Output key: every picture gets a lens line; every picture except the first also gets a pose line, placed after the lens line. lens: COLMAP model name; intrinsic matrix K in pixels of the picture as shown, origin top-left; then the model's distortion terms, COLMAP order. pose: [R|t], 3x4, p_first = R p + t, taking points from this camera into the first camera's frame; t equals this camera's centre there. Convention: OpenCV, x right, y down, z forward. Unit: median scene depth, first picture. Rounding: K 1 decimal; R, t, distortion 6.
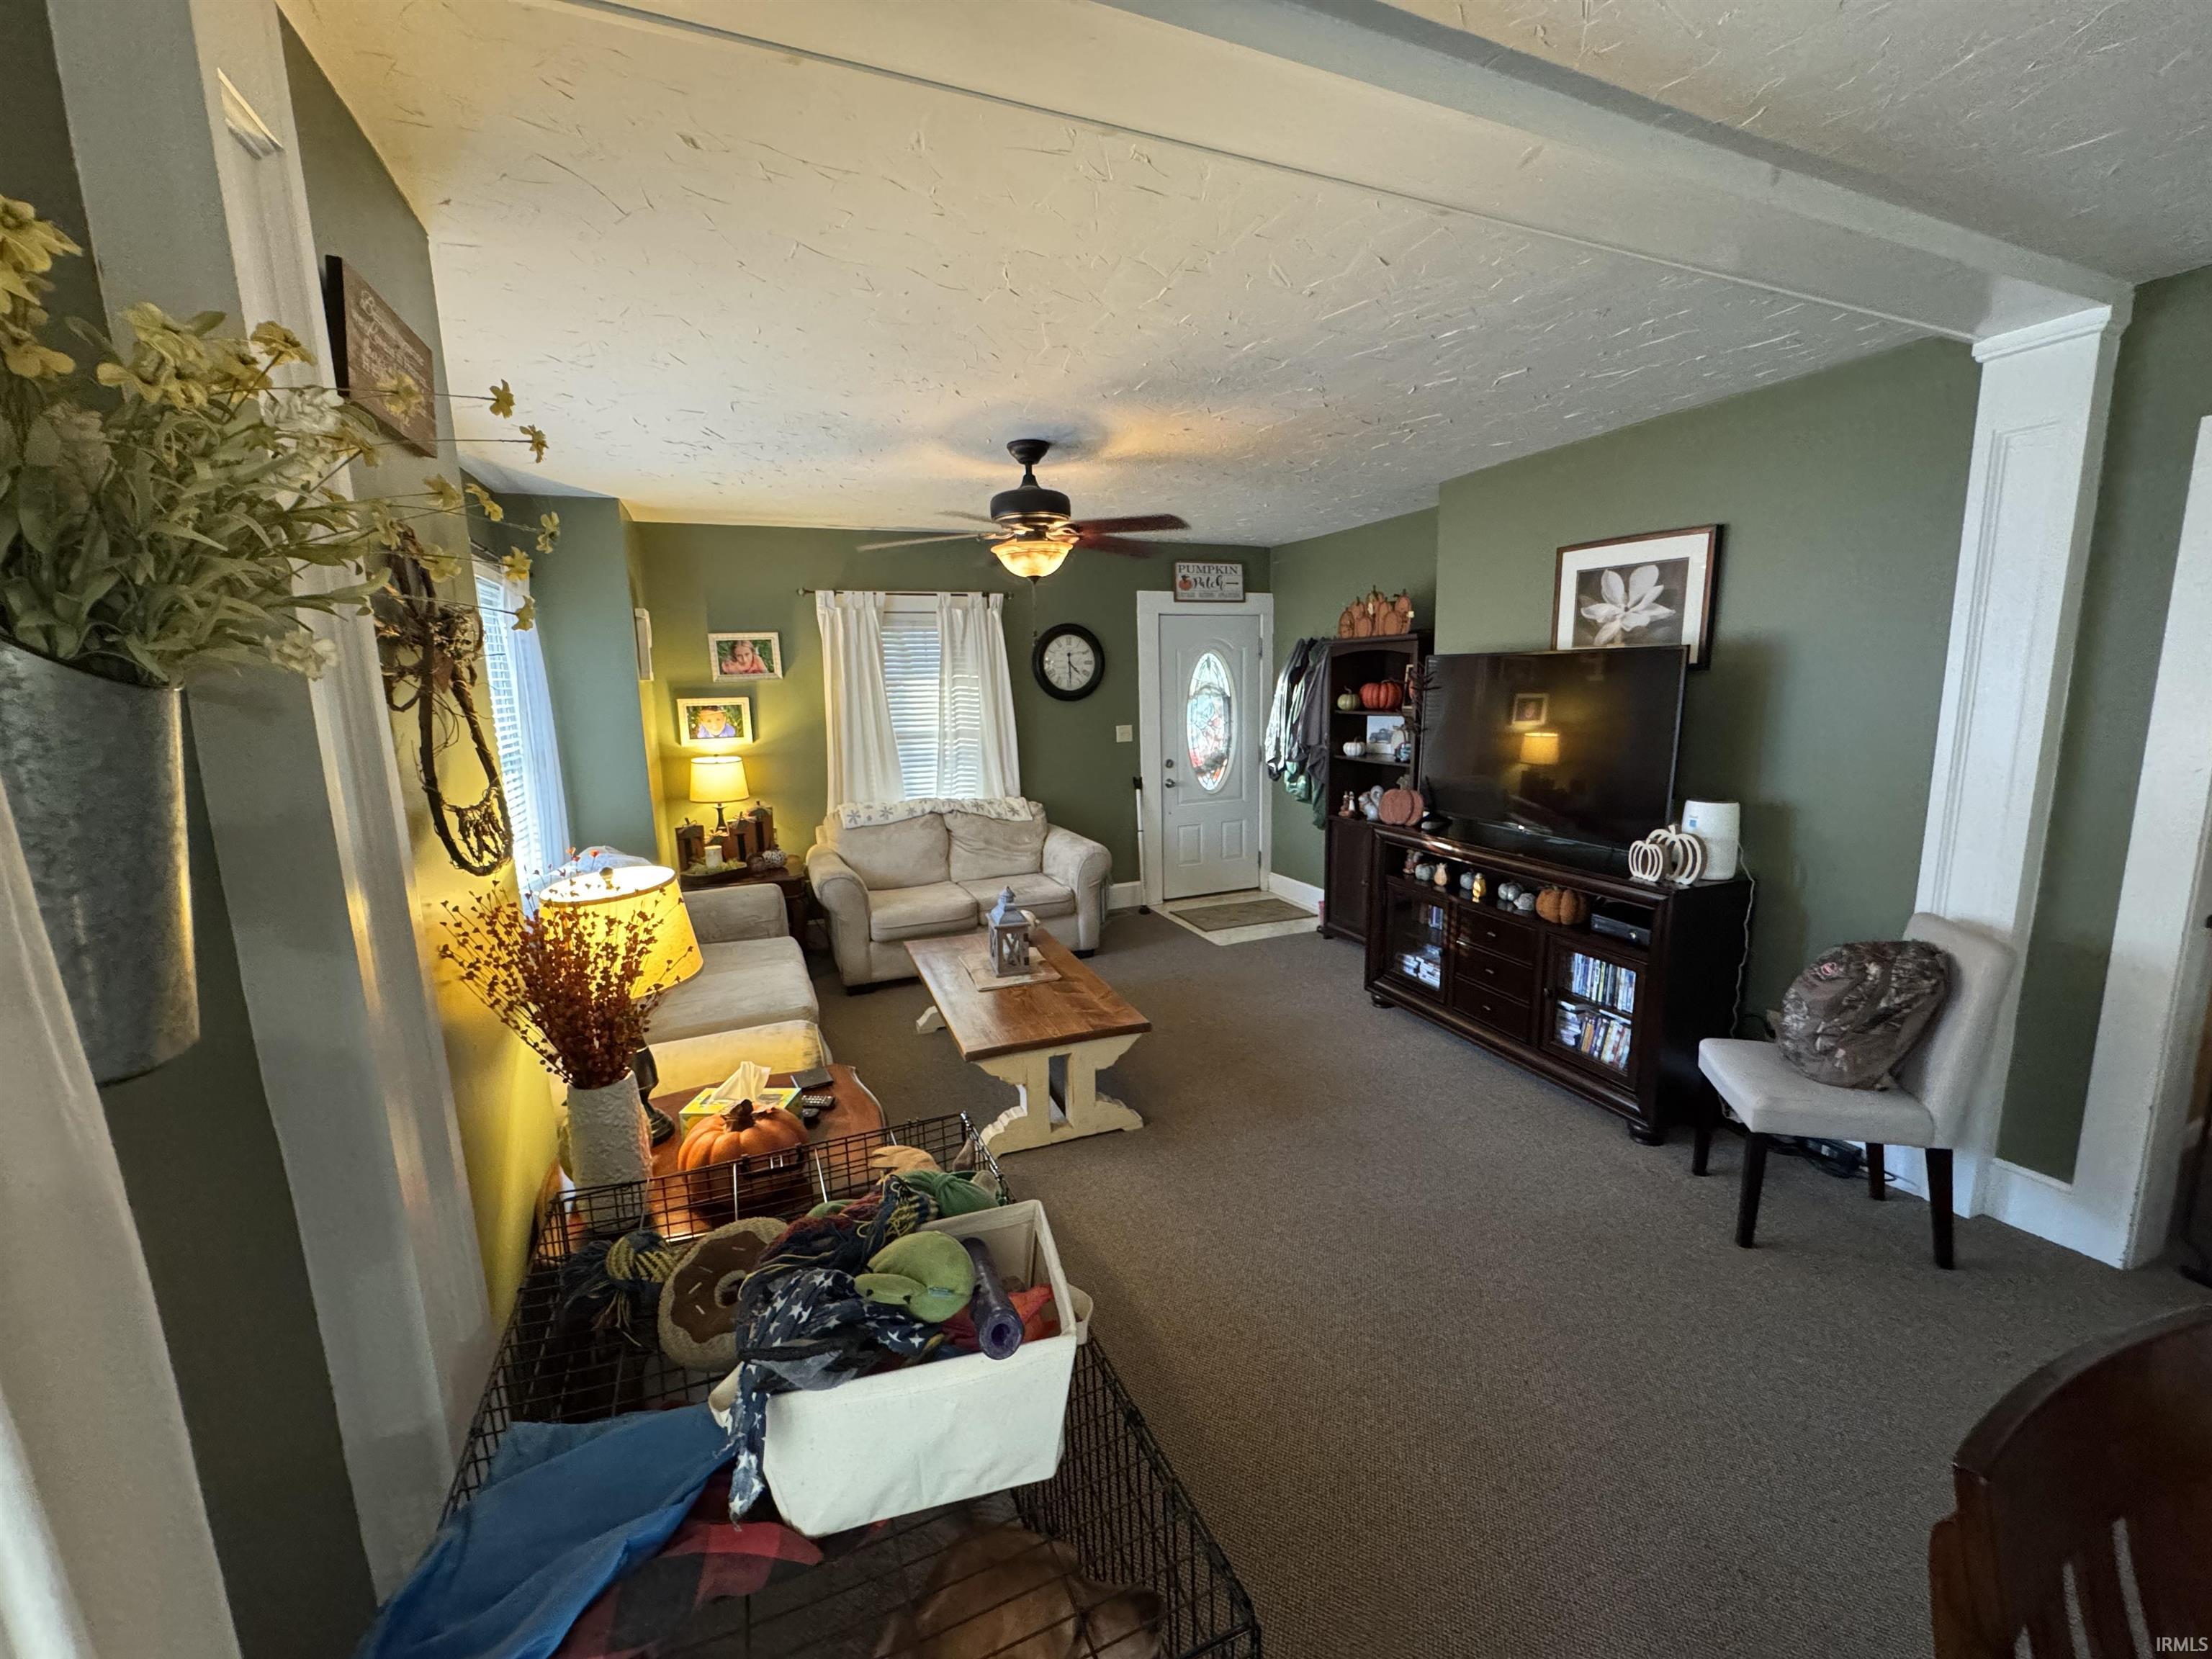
lens RADIAL K [[889.6, 0, 1107.5], [0, 889.6, 821.7], [0, 0, 1]] dist [-0.001352, -0.000099]
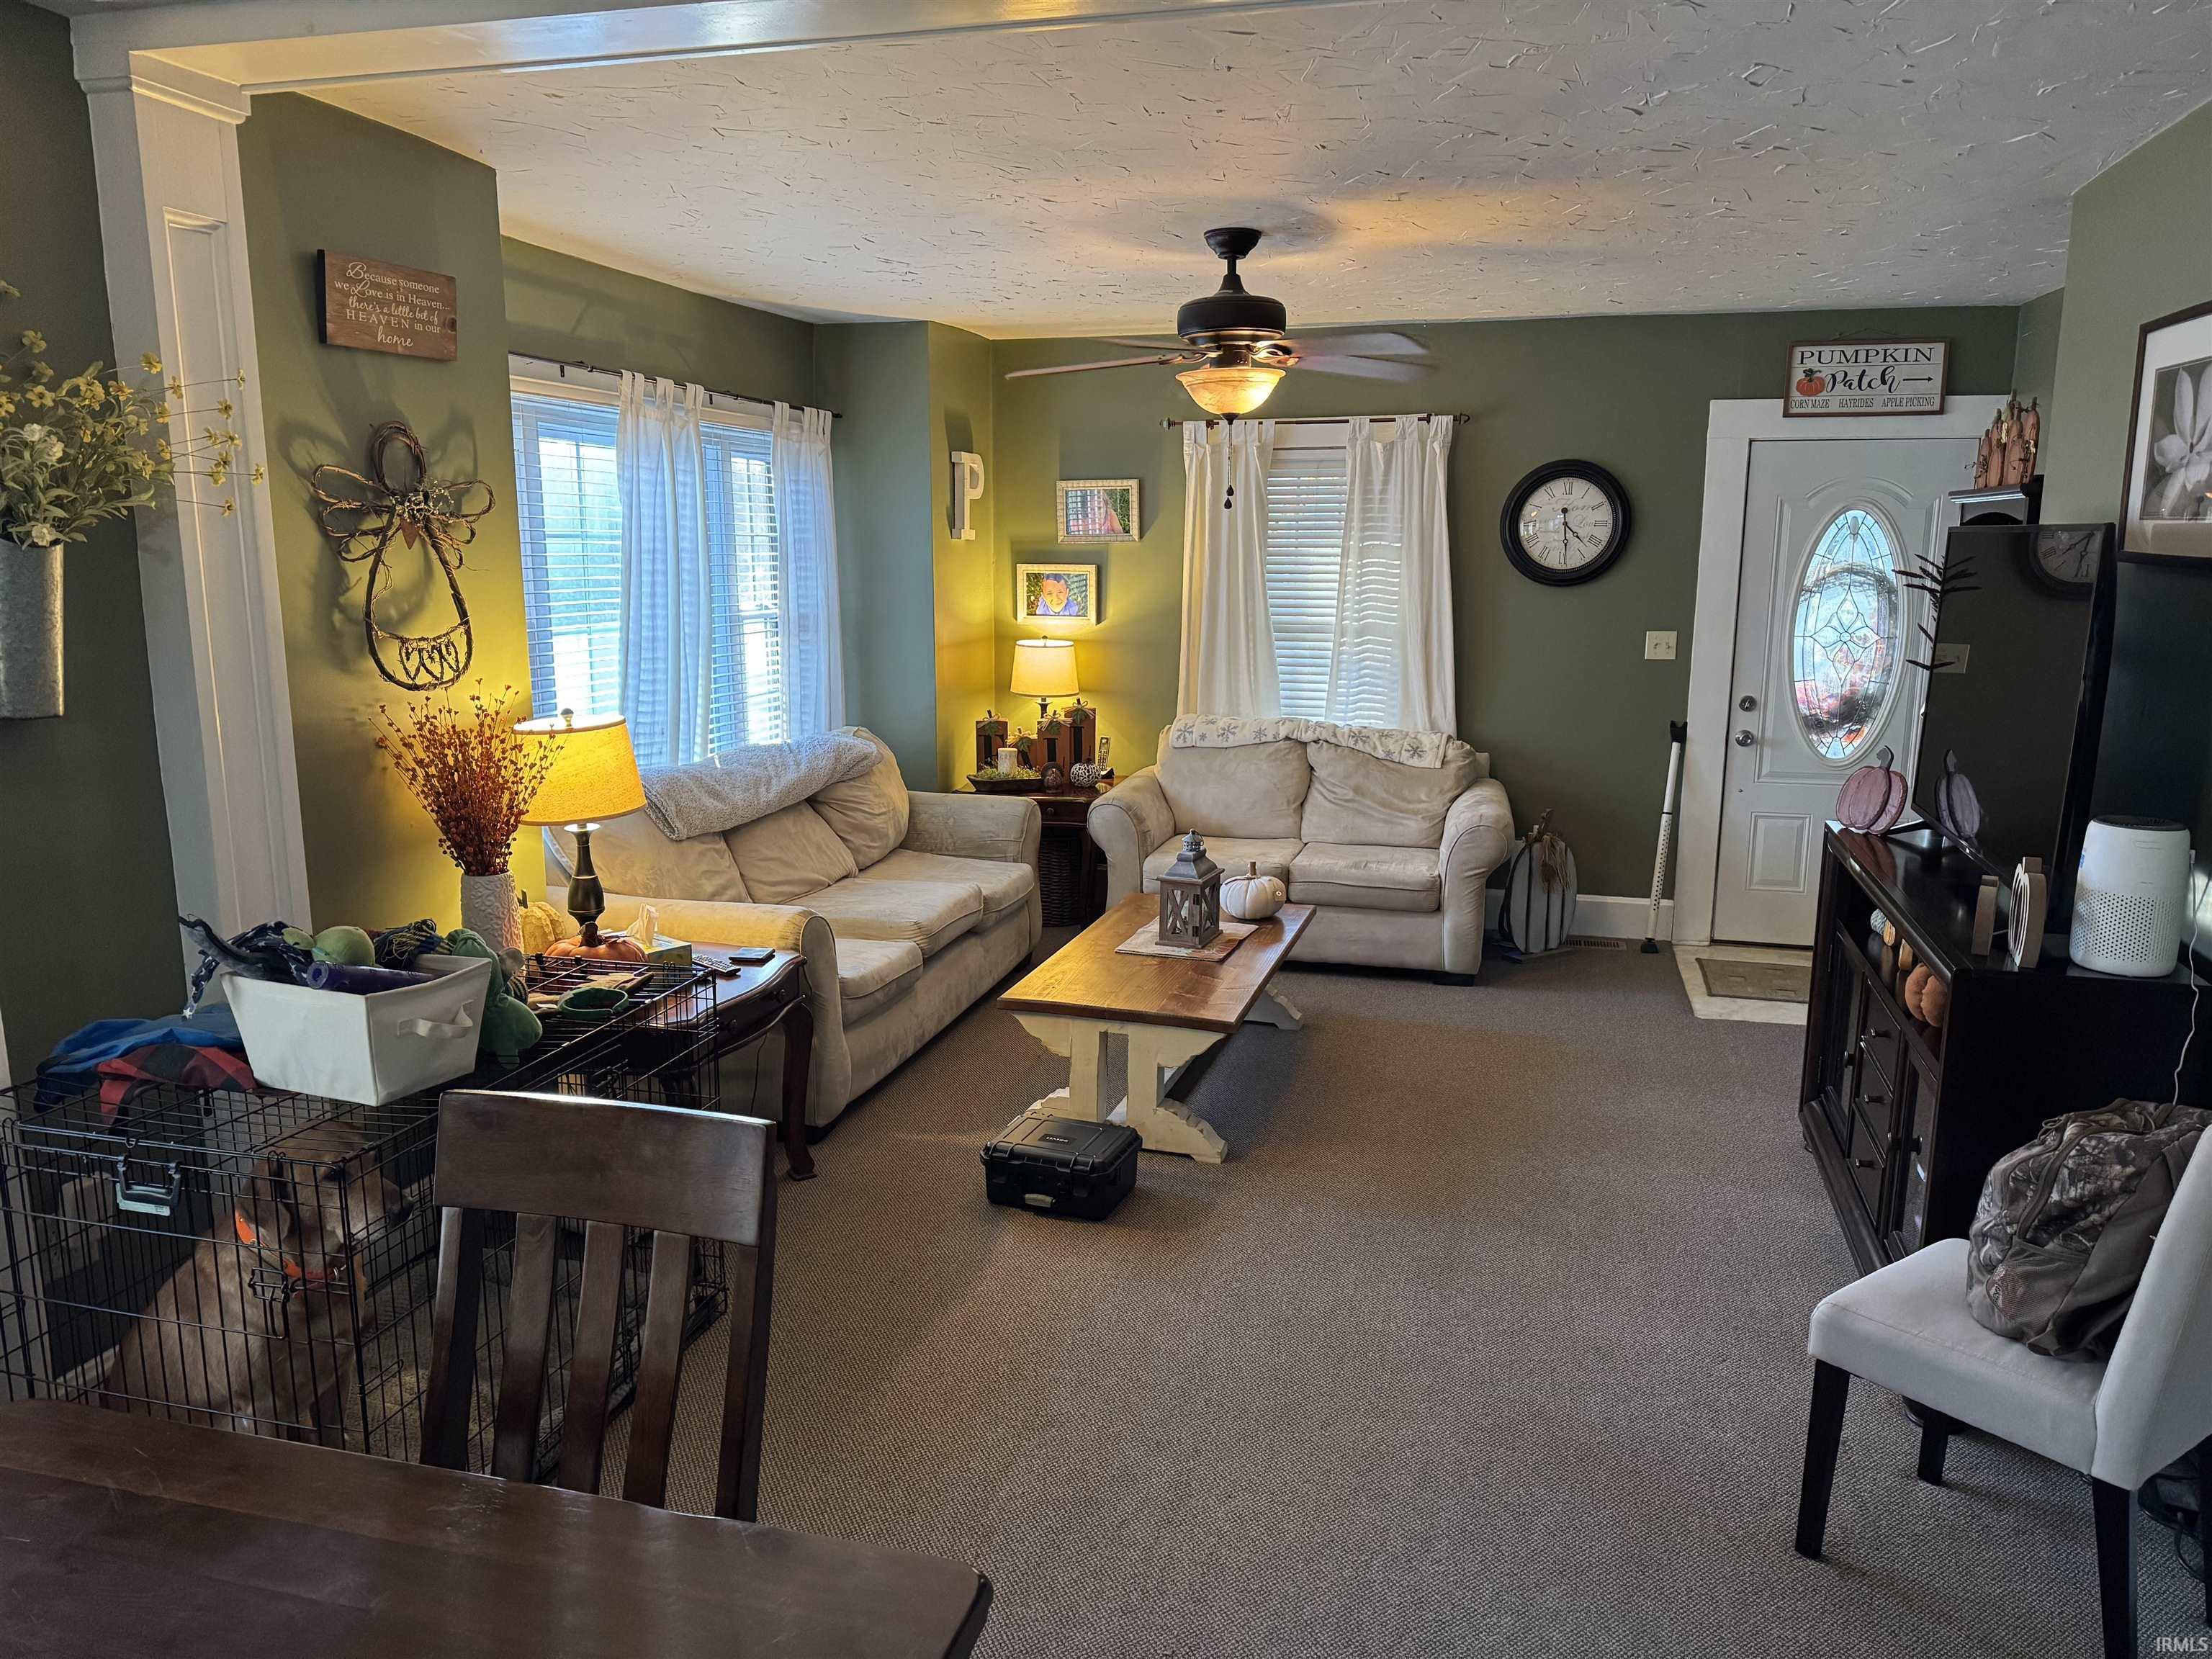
lens RADIAL K [[1573.0, 0, 1106.0], [0, 1573.0, 829.5], [0, 0, 1]] dist [0.136970, -0.263647]
pose [[0.776997, 0.137543, -0.614294, 0.459677], [-0.121757, 0.990247, 0.067713, -0.006188], [0.617617, 0.022182, 0.786166, -0.063741]]
